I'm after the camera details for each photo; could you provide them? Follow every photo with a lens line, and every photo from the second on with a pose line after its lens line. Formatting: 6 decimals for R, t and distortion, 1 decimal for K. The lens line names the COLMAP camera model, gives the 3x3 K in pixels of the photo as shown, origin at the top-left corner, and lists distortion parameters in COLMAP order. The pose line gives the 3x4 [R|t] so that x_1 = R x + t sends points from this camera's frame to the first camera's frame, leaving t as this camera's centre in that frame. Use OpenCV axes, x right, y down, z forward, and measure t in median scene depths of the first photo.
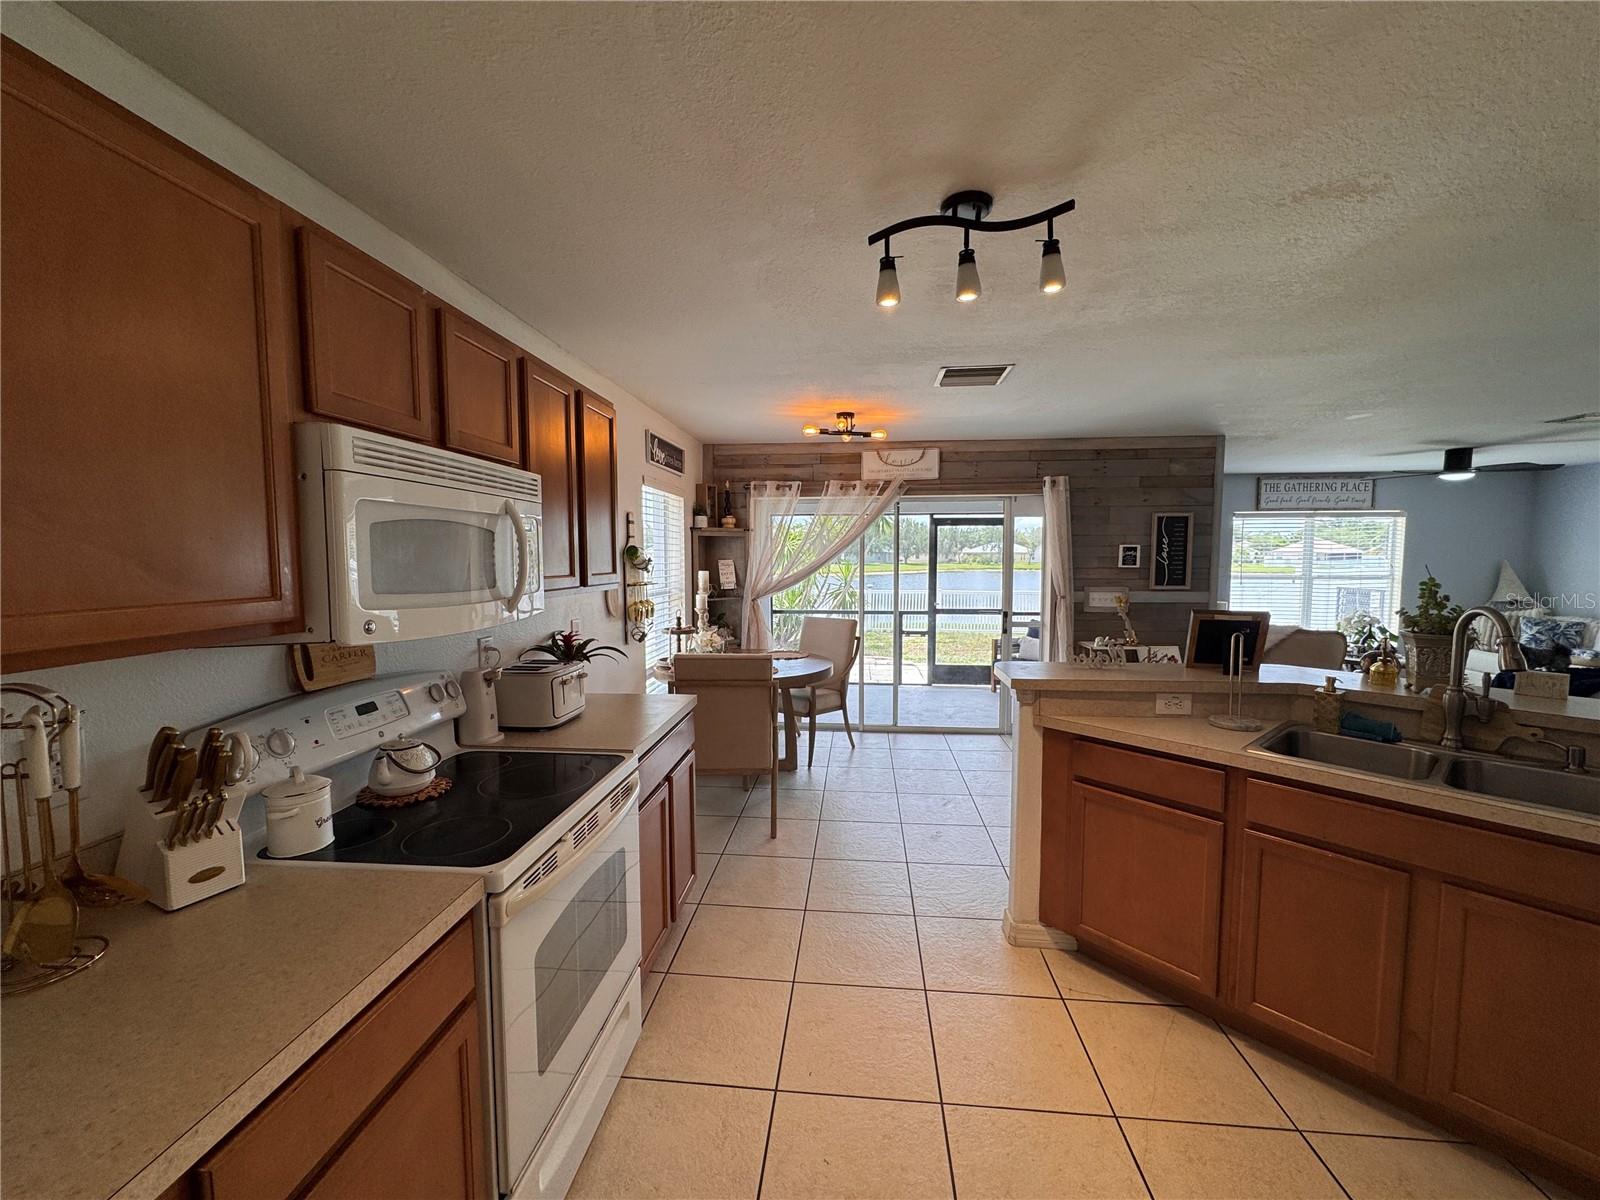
lens RADIAL K [[639.8, 0, 800.0], [0, 639.8, 600.0], [0, 0, 1]] dist [-0.003355, 0.000413]
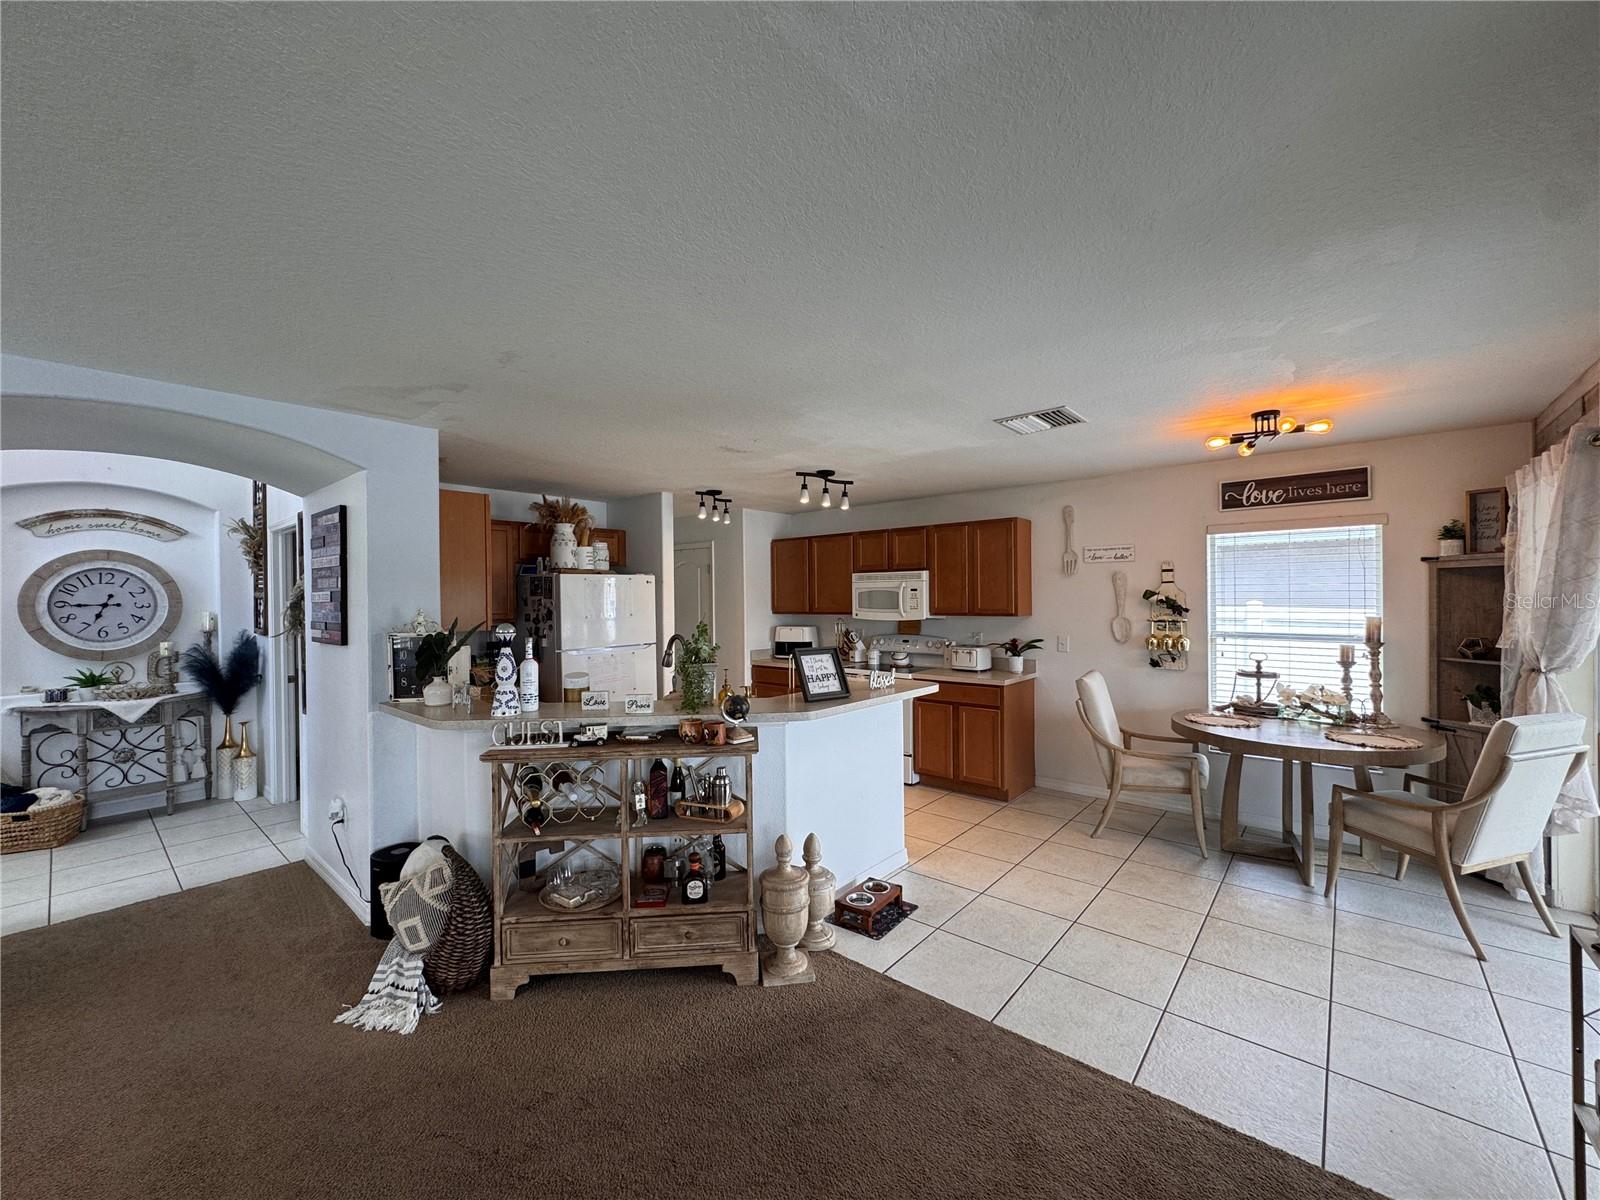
lens RADIAL K [[639.8, 0, 800.0], [0, 639.8, 600.0], [0, 0, 1]] dist [-0.003355, 0.000413]
pose [[-0.574241, 0.011671, -0.818603, 0.792081], [-0.045964, 0.997862, 0.046471, -0.061454], [0.817395, 0.064312, -0.572477, 0.775604]]
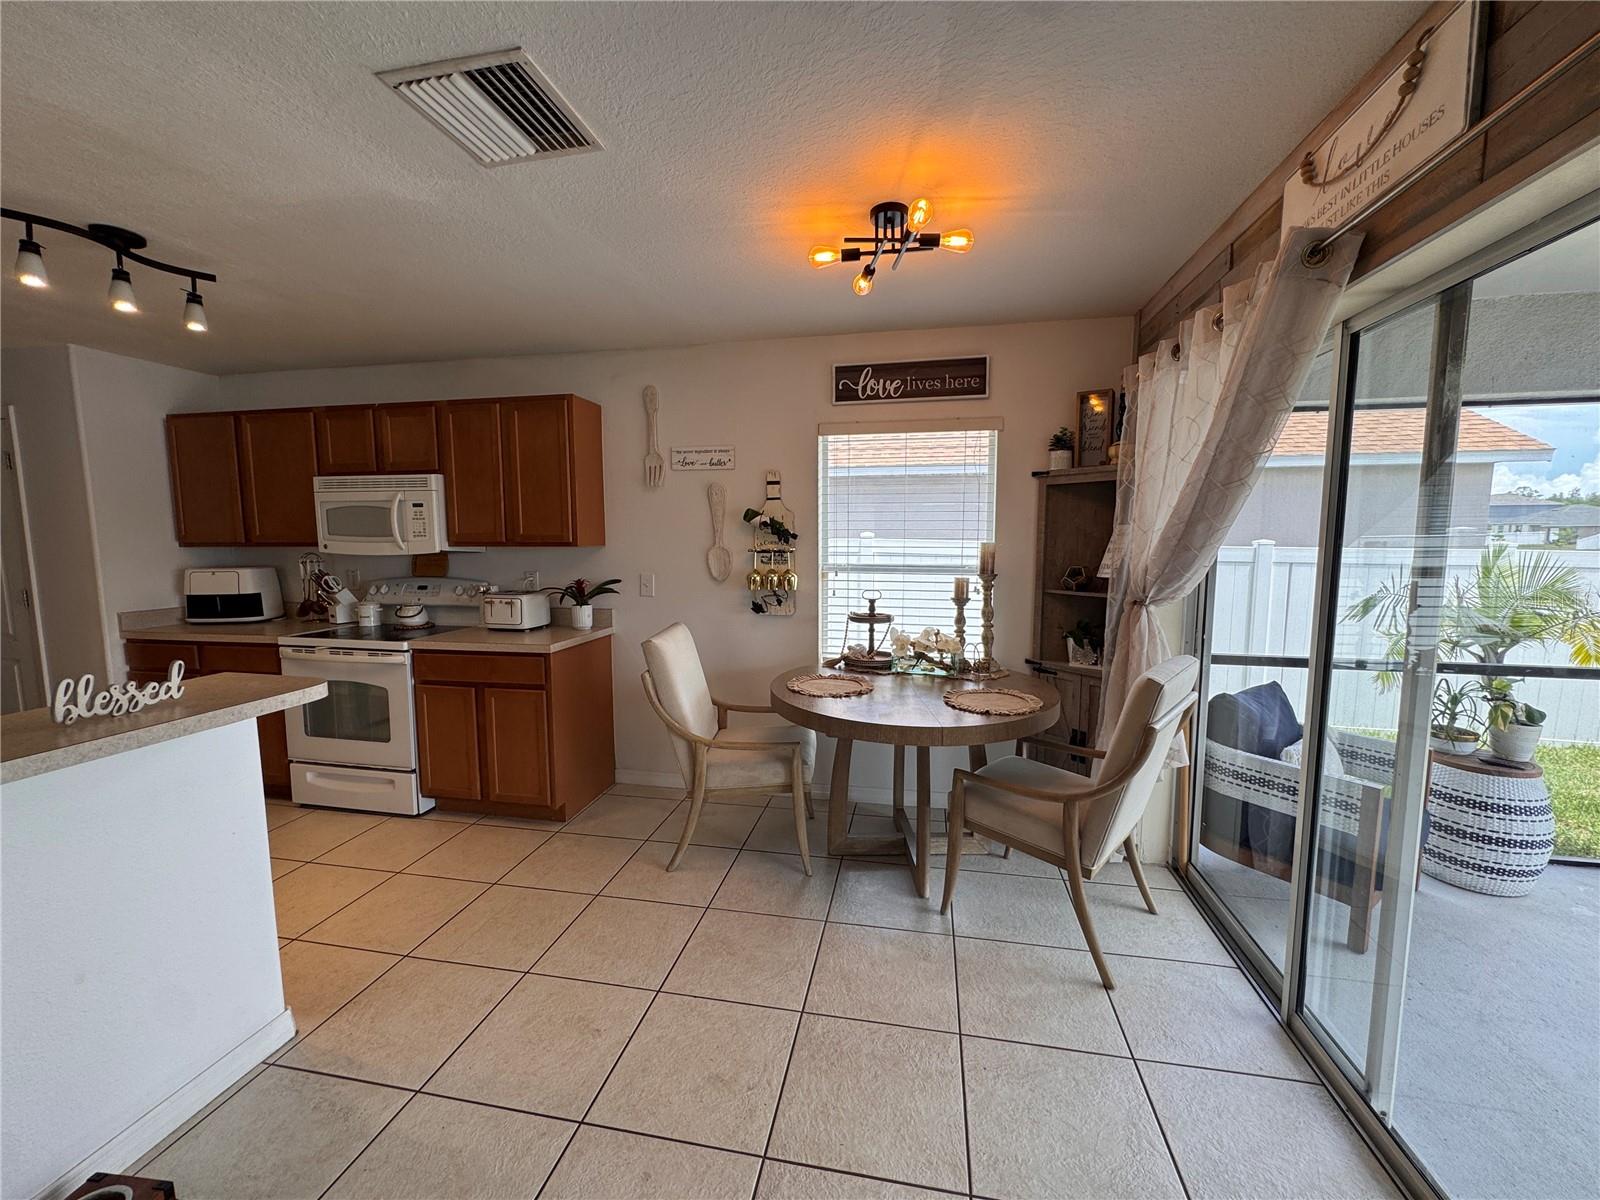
lens RADIAL K [[639.8, 0, 800.0], [0, 639.8, 600.0], [0, 0, 1]] dist [-0.003355, 0.000413]
pose [[-0.096149, 0.106143, -0.989691, 0.450602], [-0.067053, 0.991349, 0.112835, -0.042013], [0.993106, 0.077211, -0.088200, 0.777029]]
